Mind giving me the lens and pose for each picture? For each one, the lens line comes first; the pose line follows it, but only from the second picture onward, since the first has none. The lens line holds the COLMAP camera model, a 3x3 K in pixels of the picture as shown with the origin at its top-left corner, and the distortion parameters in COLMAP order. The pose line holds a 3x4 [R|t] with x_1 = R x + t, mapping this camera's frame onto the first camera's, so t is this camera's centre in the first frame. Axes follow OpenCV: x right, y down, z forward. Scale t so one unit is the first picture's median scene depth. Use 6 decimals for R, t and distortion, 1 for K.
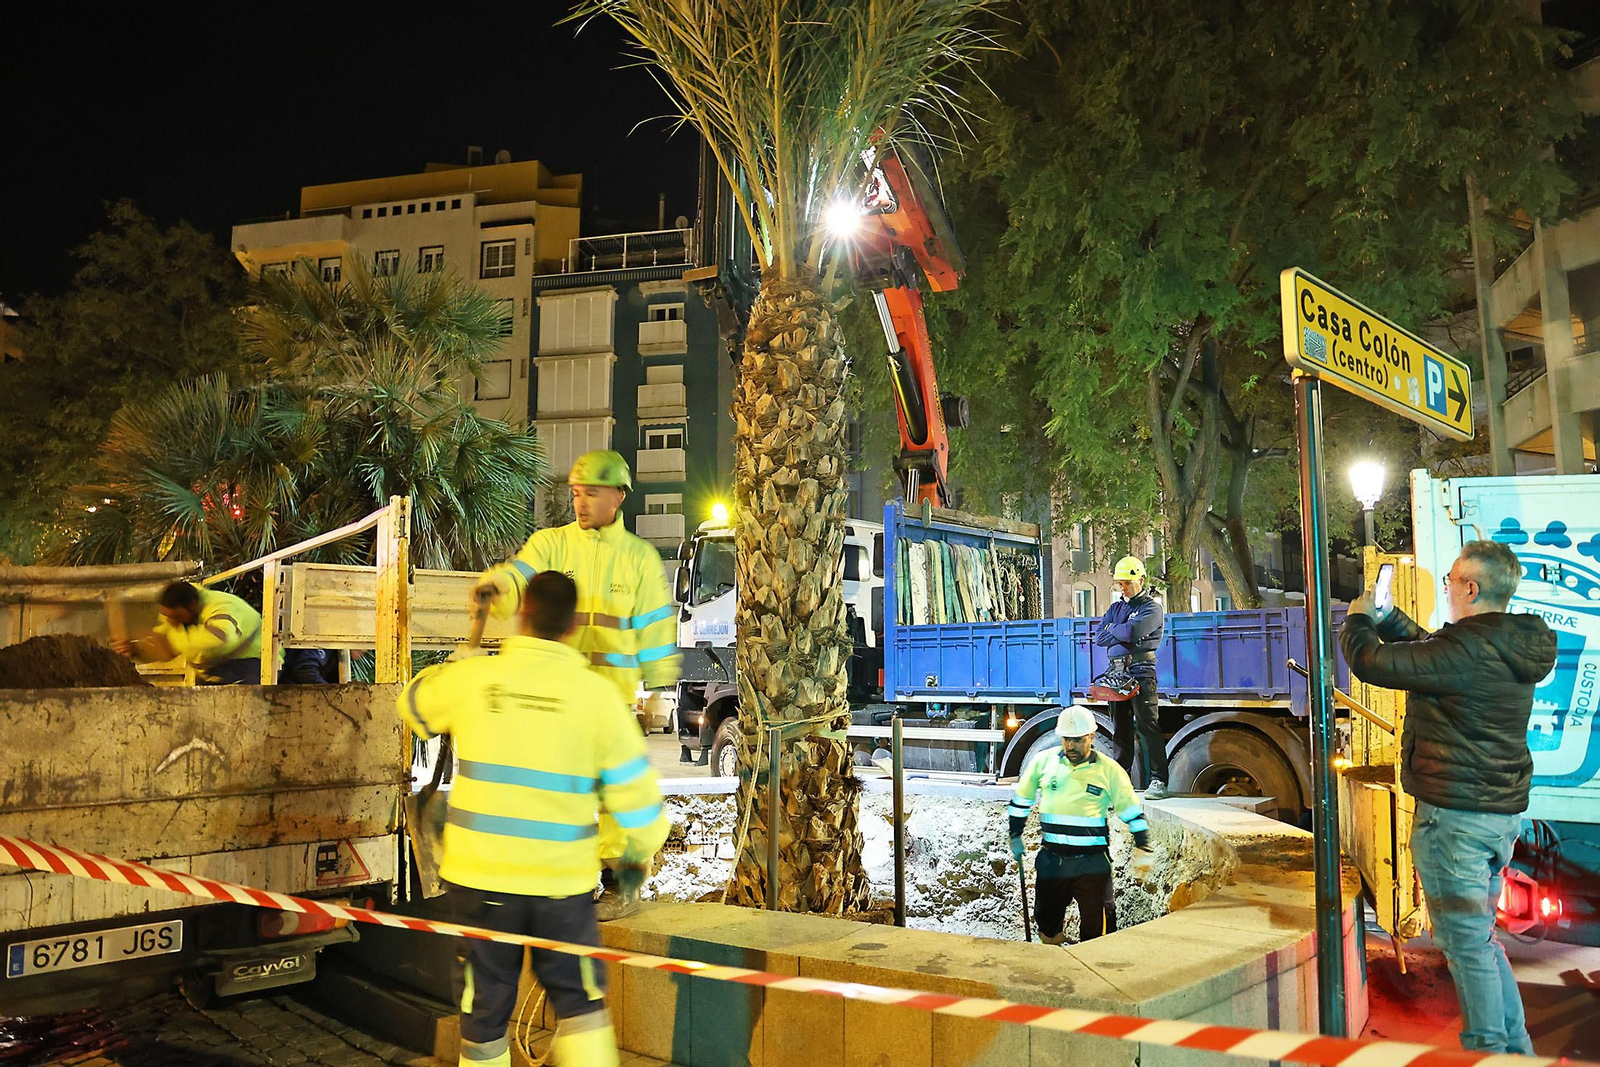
lens RADIAL K [[1114.3, 0, 809.4], [0, 1114.3, 543.4], [0, 0, 1]] dist [-0.092527, 0.074811]
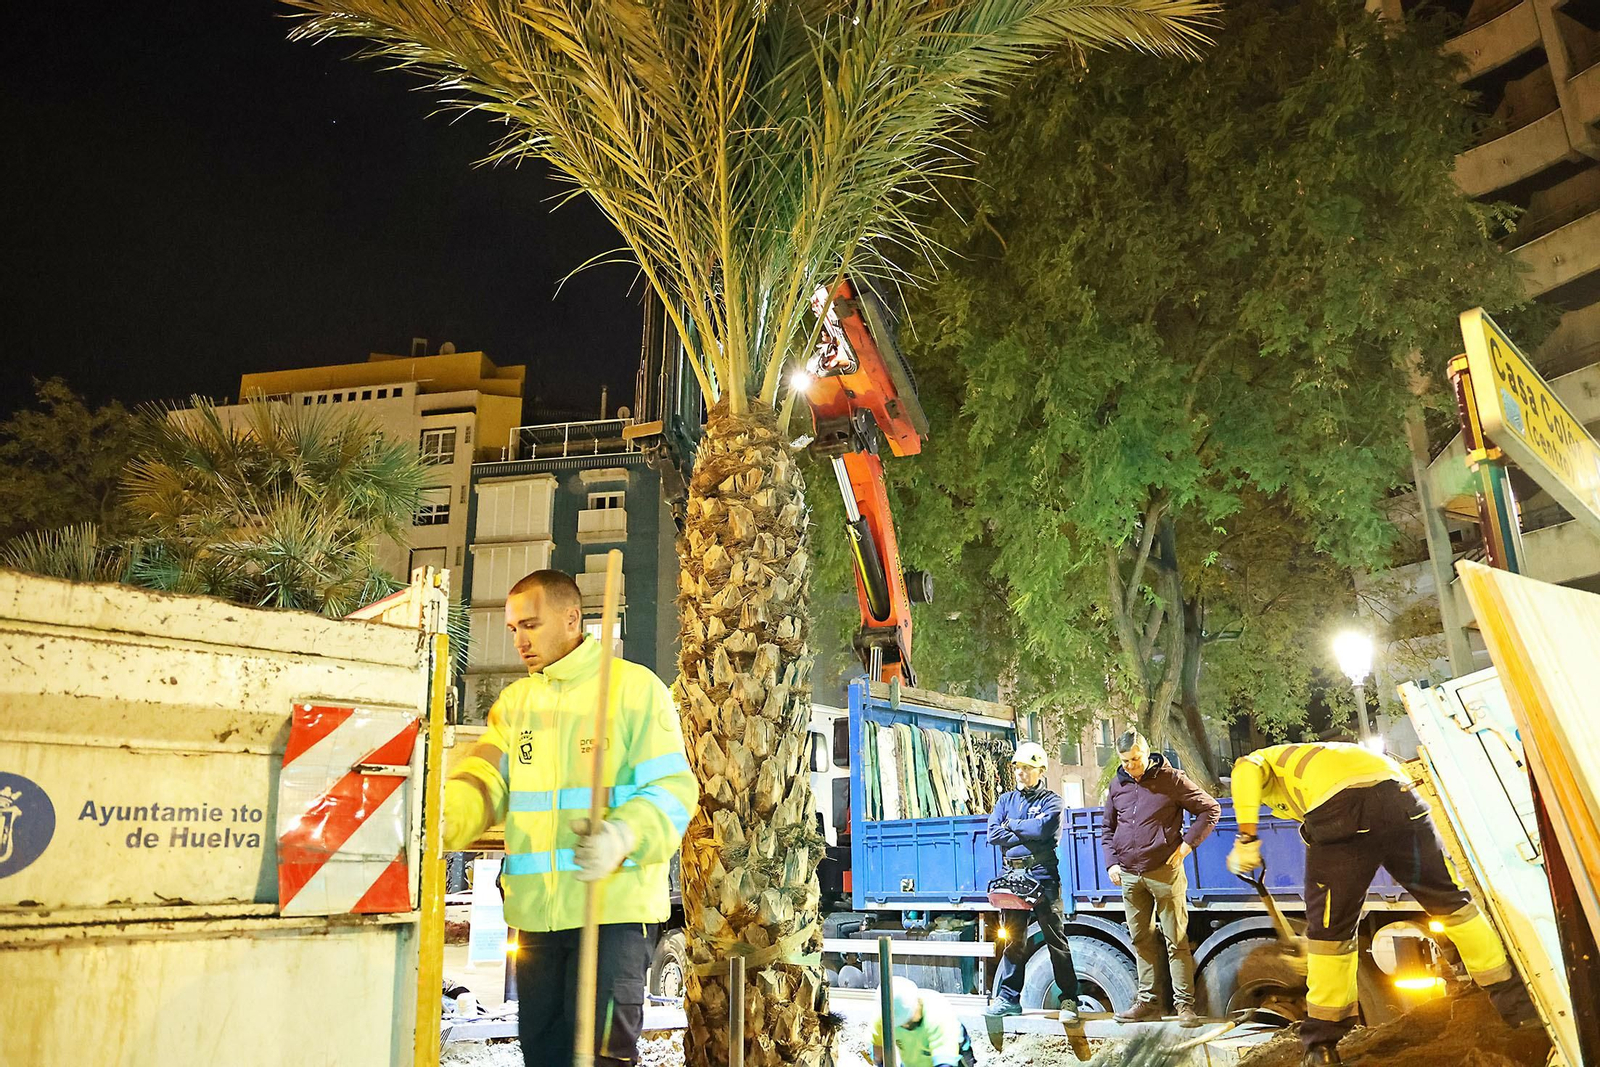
lens RADIAL K [[1114.3, 0, 809.4], [0, 1114.3, 543.4], [0, 0, 1]] dist [-0.092527, 0.074811]
pose [[0.998487, 0.001366, 0.054963, -0.013104], [0.008137, 0.985011, -0.172299, 0.007630], [-0.054374, 0.172485, 0.983510, 0.095778]]
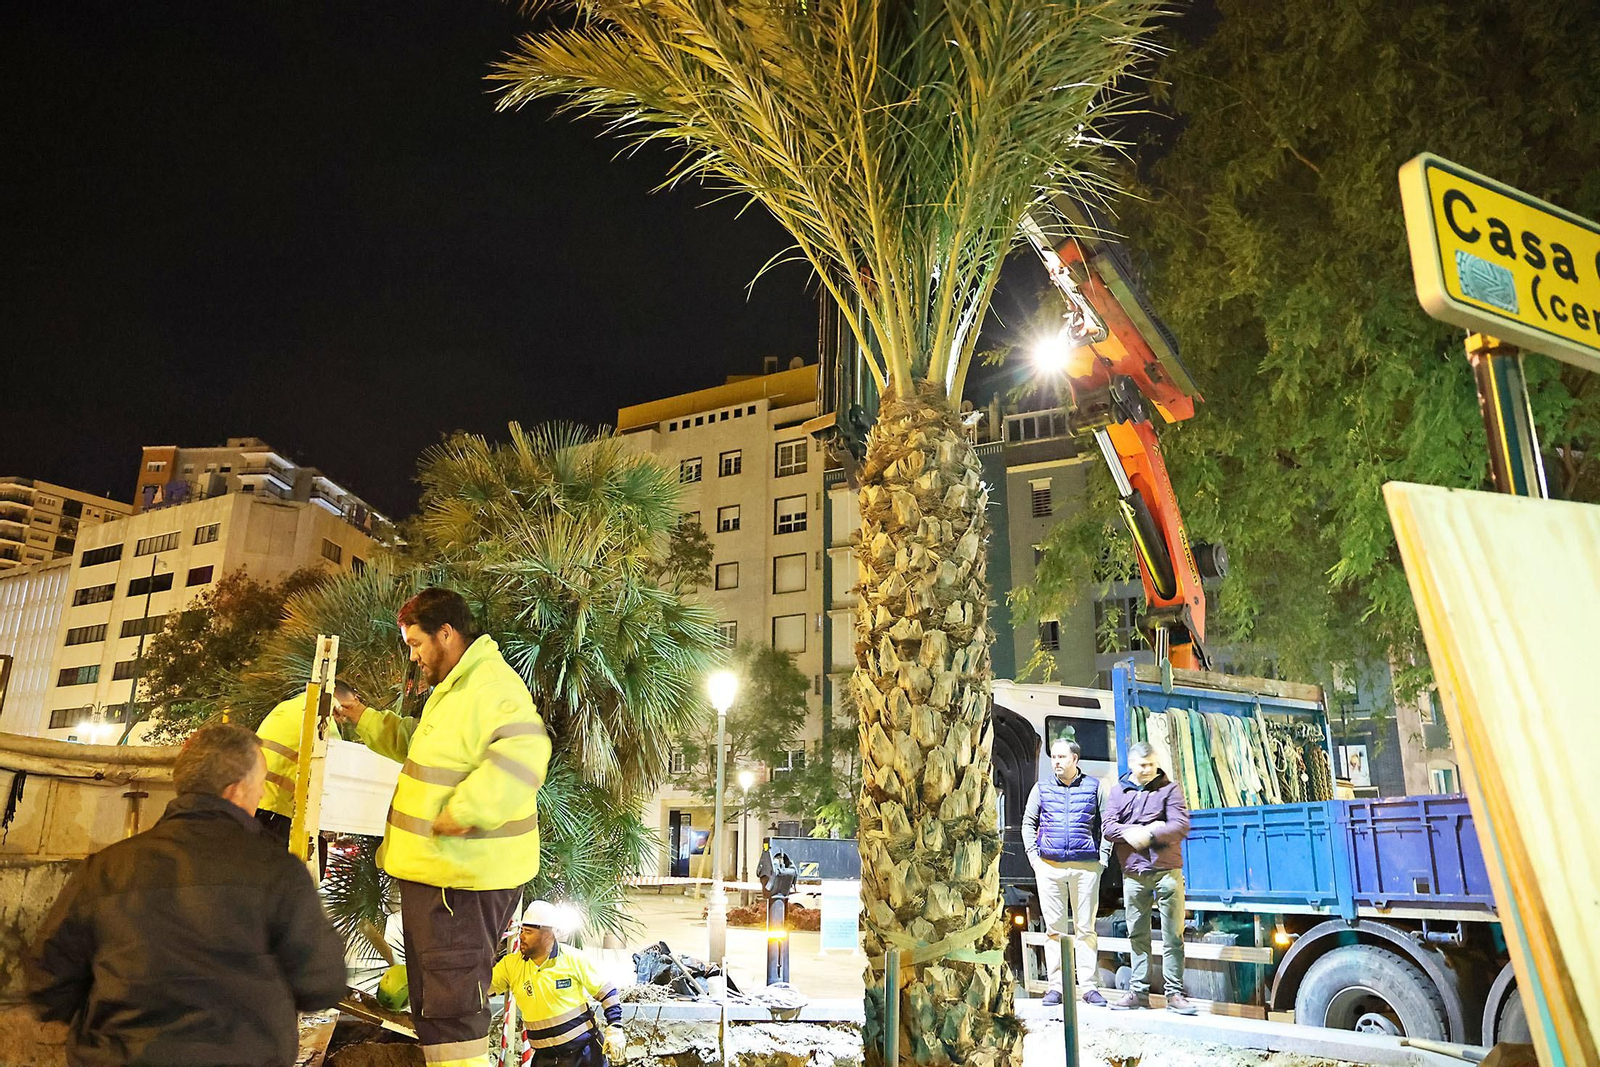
lens RADIAL K [[1114.3, 0, 809.4], [0, 1114.3, 543.4], [0, 0, 1]] dist [-0.092527, 0.074811]
pose [[0.958880, -0.071384, -0.274688, 0.079938], [0.024098, 0.984835, -0.171809, 0.010363], [0.282787, 0.158125, 0.946059, 0.117239]]
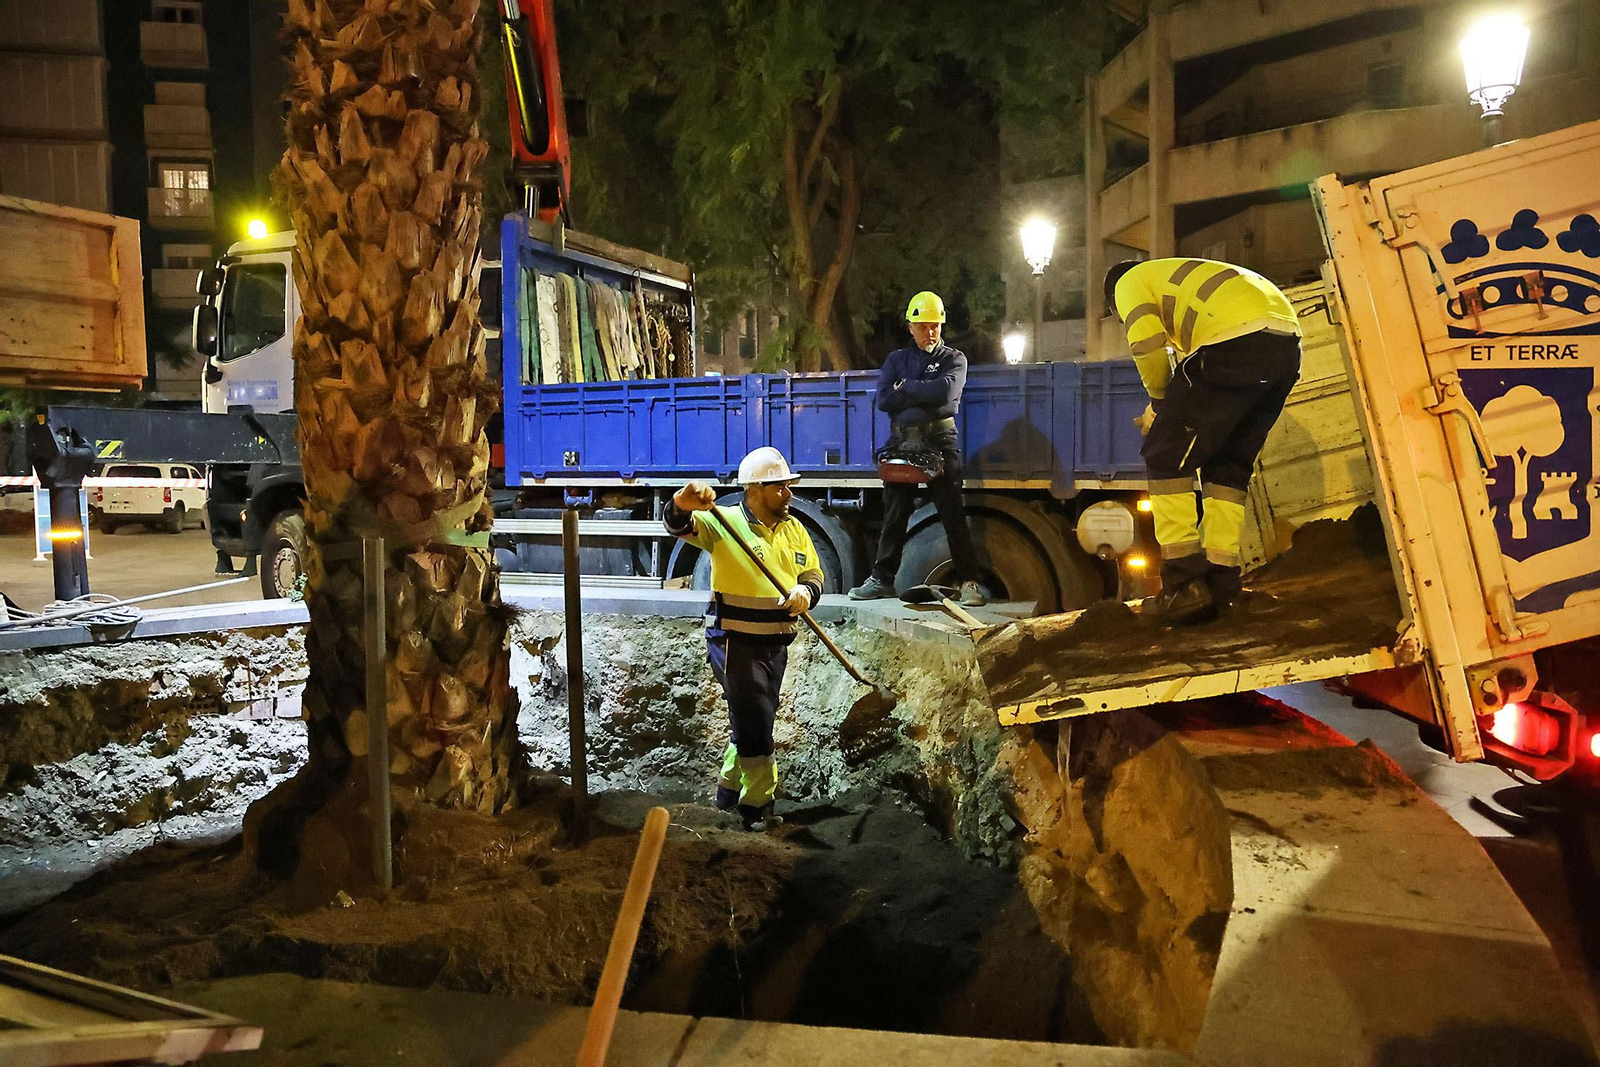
lens RADIAL K [[1122.6, 0, 816.6], [0, 1122.6, 528.3], [0, 0, 1]] dist [-0.104086, 0.077904]
pose [[0.927514, -0.028763, 0.372680, -0.017608], [-0.038457, 0.984401, 0.171684, 0.030423], [-0.371804, -0.173572, 0.911940, 0.212538]]
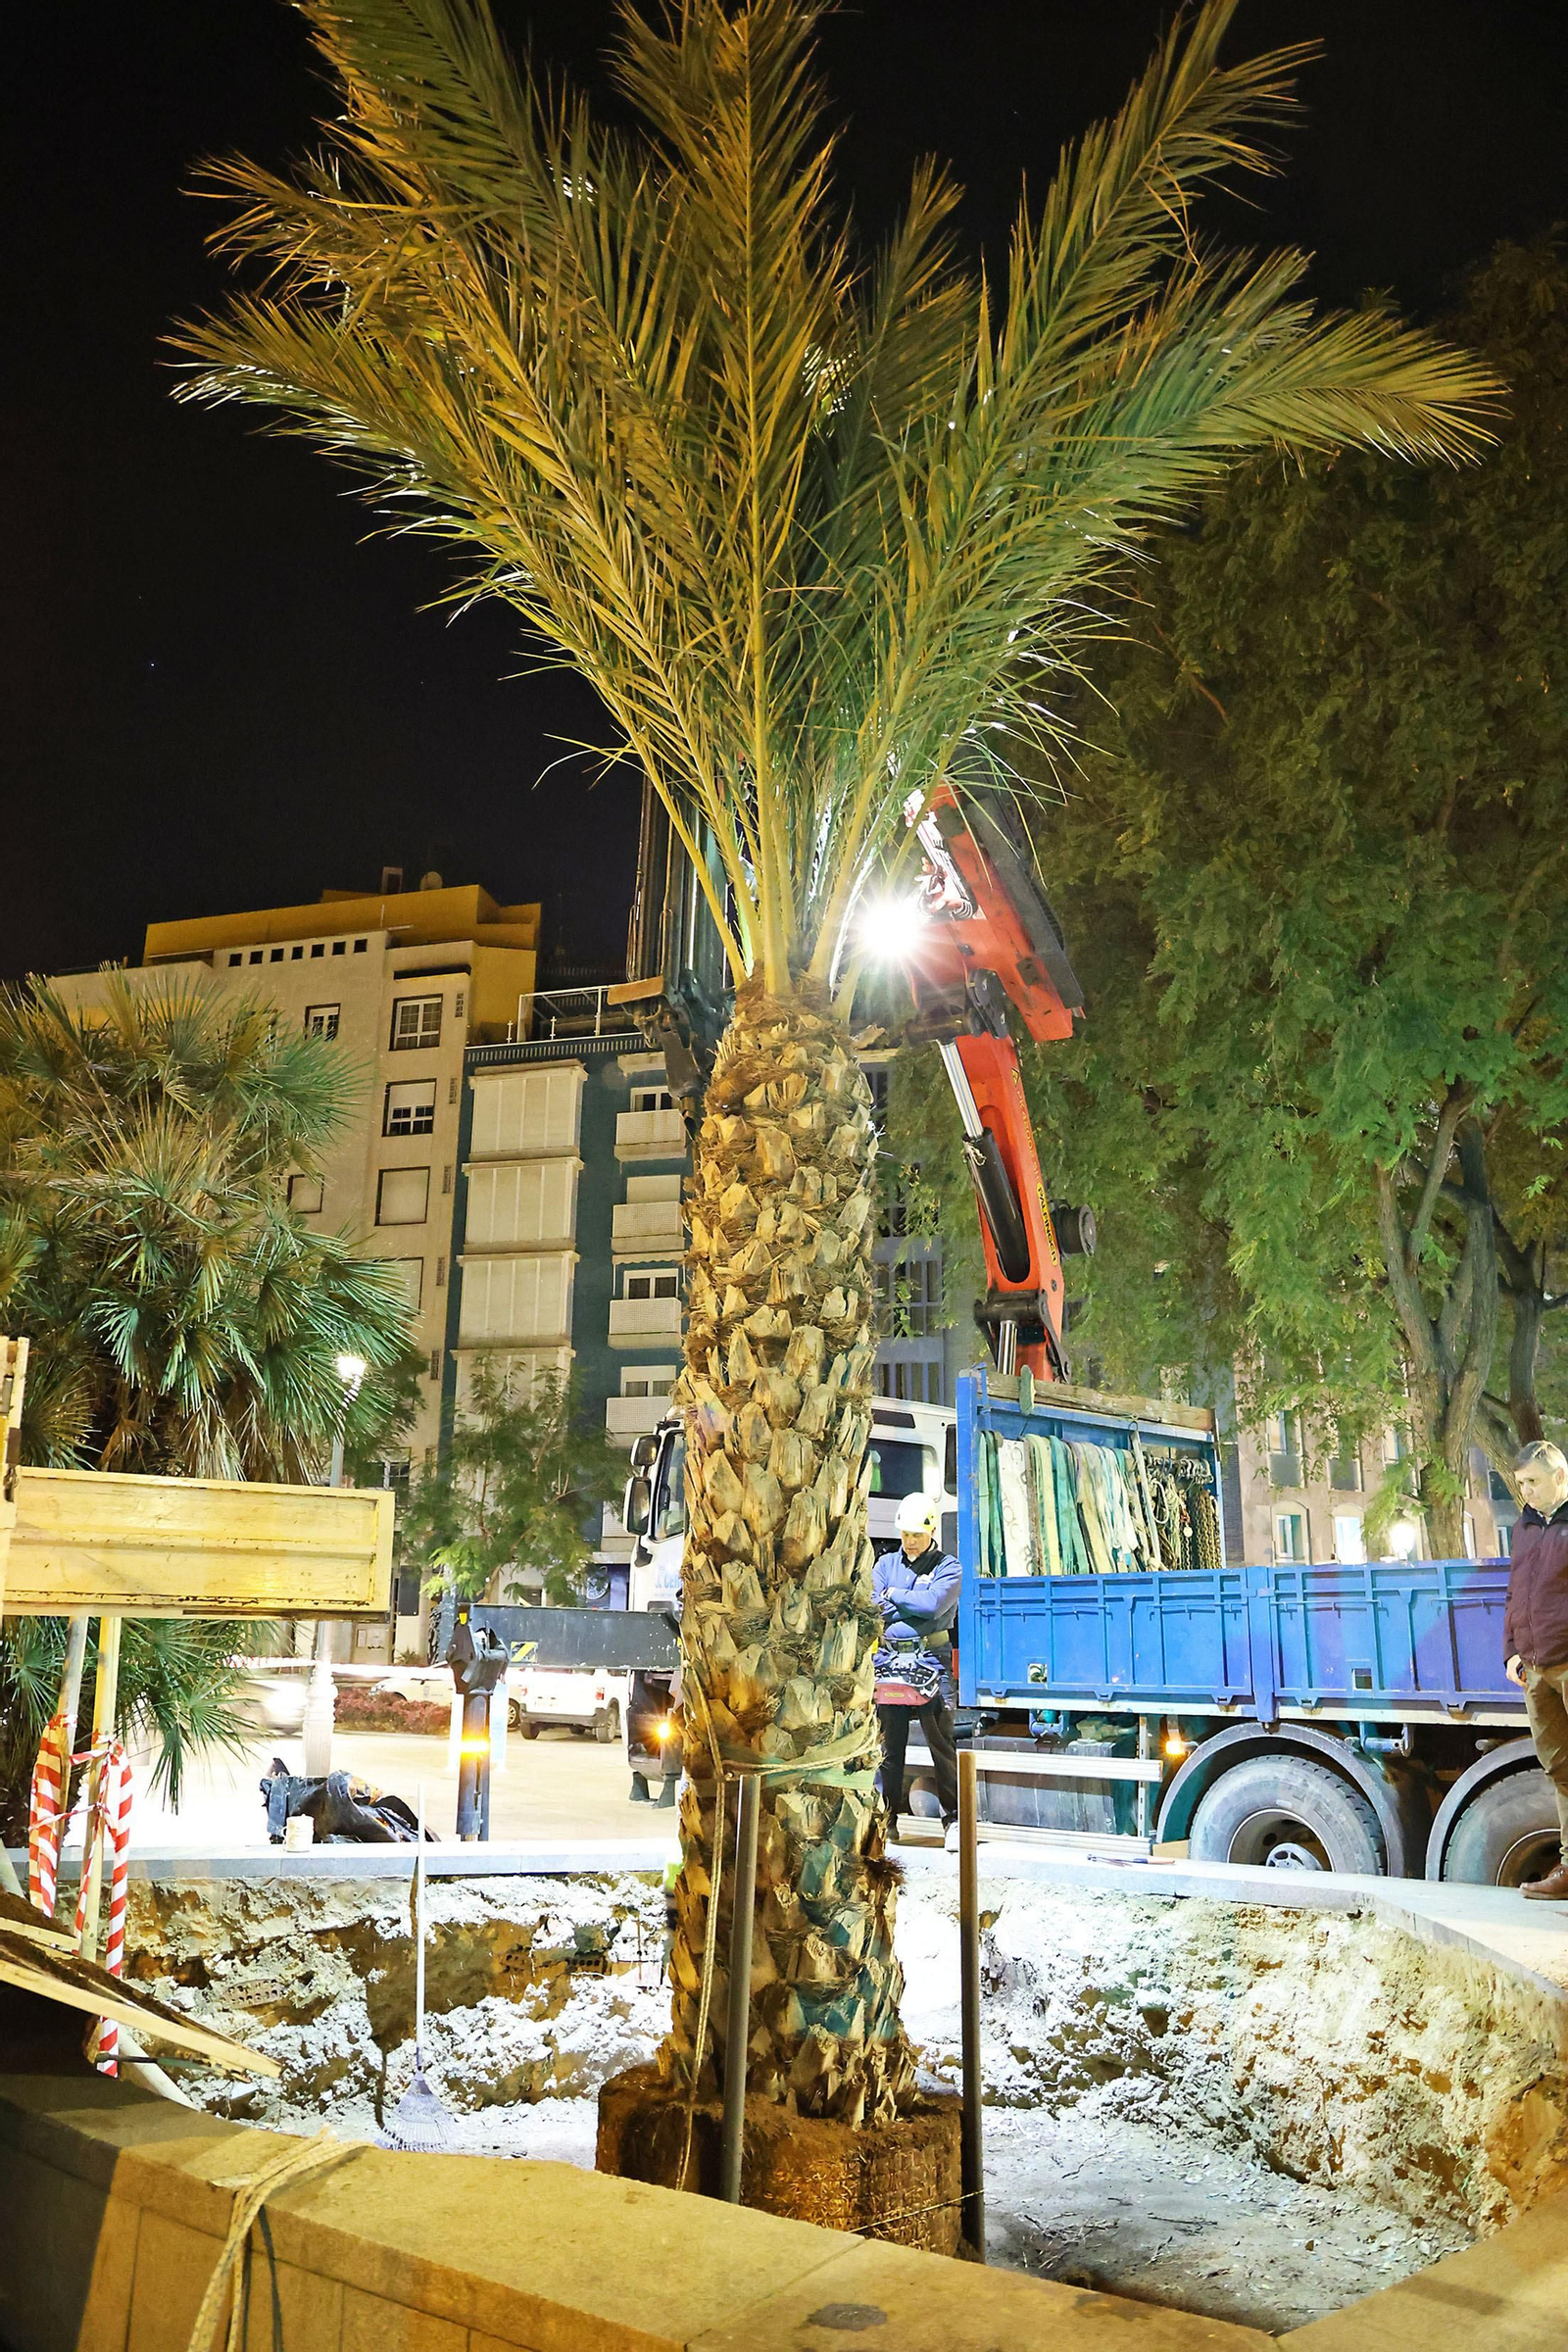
lens RADIAL K [[1638.1, 0, 796.7], [0, 1638.1, 1167.3], [0, 0, 1]] dist [-0.092527, 0.074811]
pose [[0.998873, -0.003442, -0.047344, 0.020632], [-0.004465, 0.986135, -0.165883, 0.001323], [0.047259, 0.165907, 0.985008, 0.082631]]
